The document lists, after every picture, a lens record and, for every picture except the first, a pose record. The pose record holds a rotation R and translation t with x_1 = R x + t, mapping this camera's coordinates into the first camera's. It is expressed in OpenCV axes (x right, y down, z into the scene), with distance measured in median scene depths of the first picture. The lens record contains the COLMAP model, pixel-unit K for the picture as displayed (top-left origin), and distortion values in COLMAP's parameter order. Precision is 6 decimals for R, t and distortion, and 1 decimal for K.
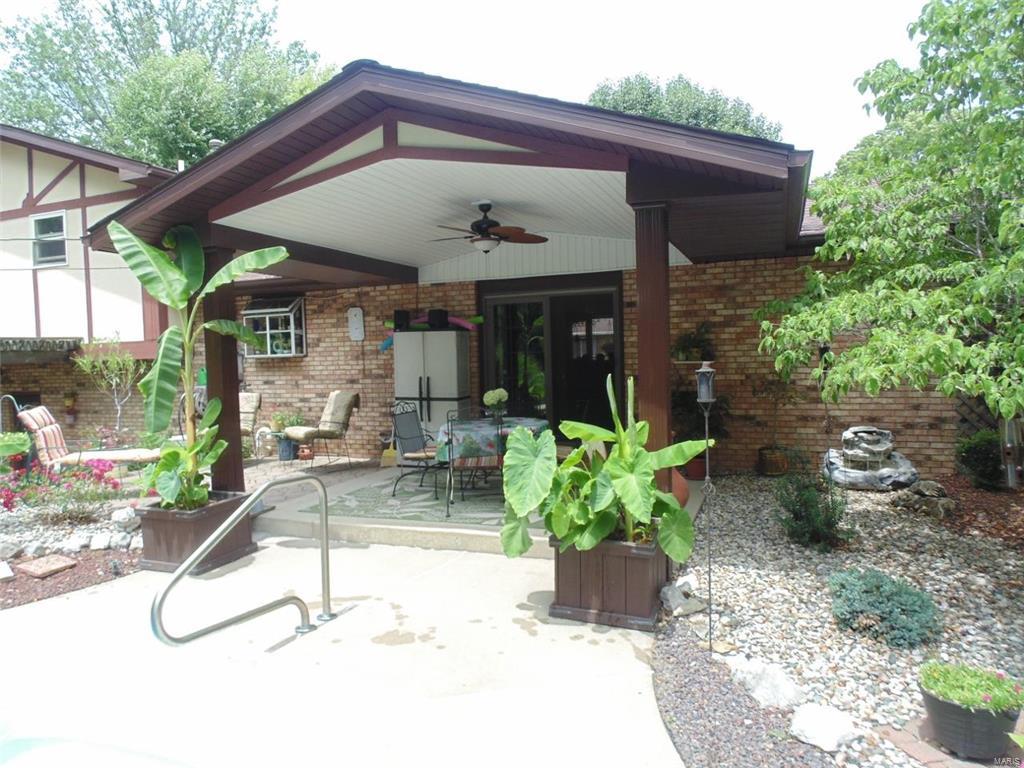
lens RADIAL K [[677.9, 0, 513.3], [0, 677.9, 388.5], [0, 0, 1]] dist [-0.011016, -0.005501]
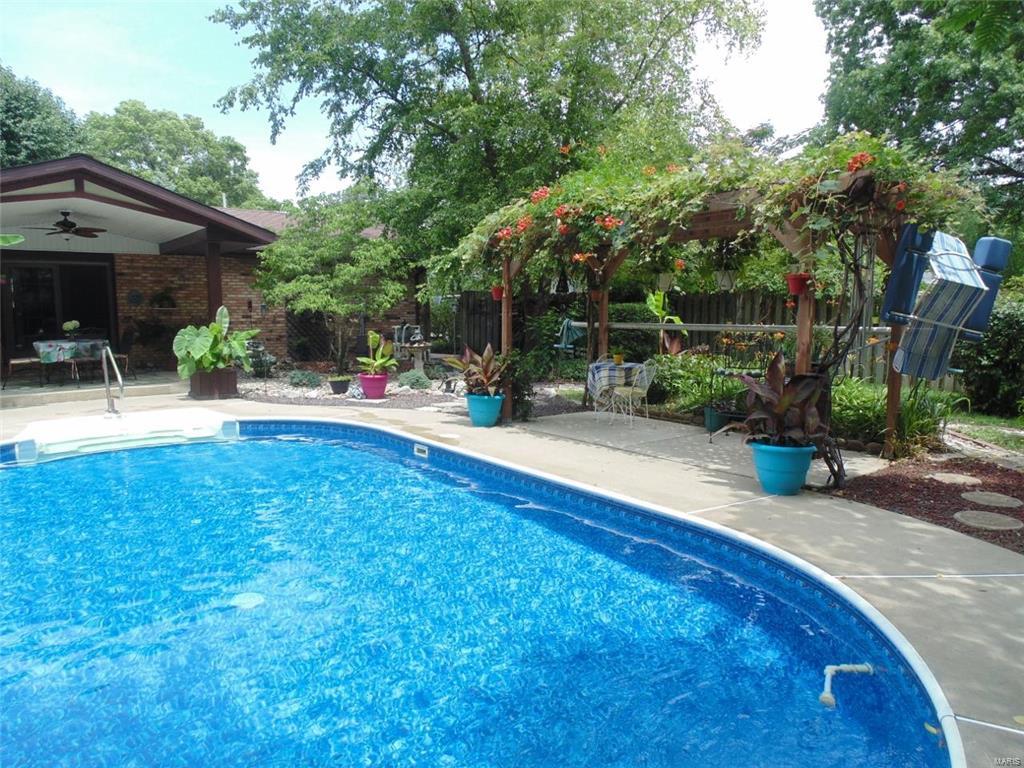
lens RADIAL K [[677.9, 0, 514.4], [0, 677.9, 378.8], [0, 0, 1]] dist [-0.011016, -0.005501]
pose [[0.490711, -0.062760, 0.869059, -0.932363], [0.036240, 0.998010, 0.051610, 0.096422], [-0.870569, 0.006169, 0.492008, -0.771693]]
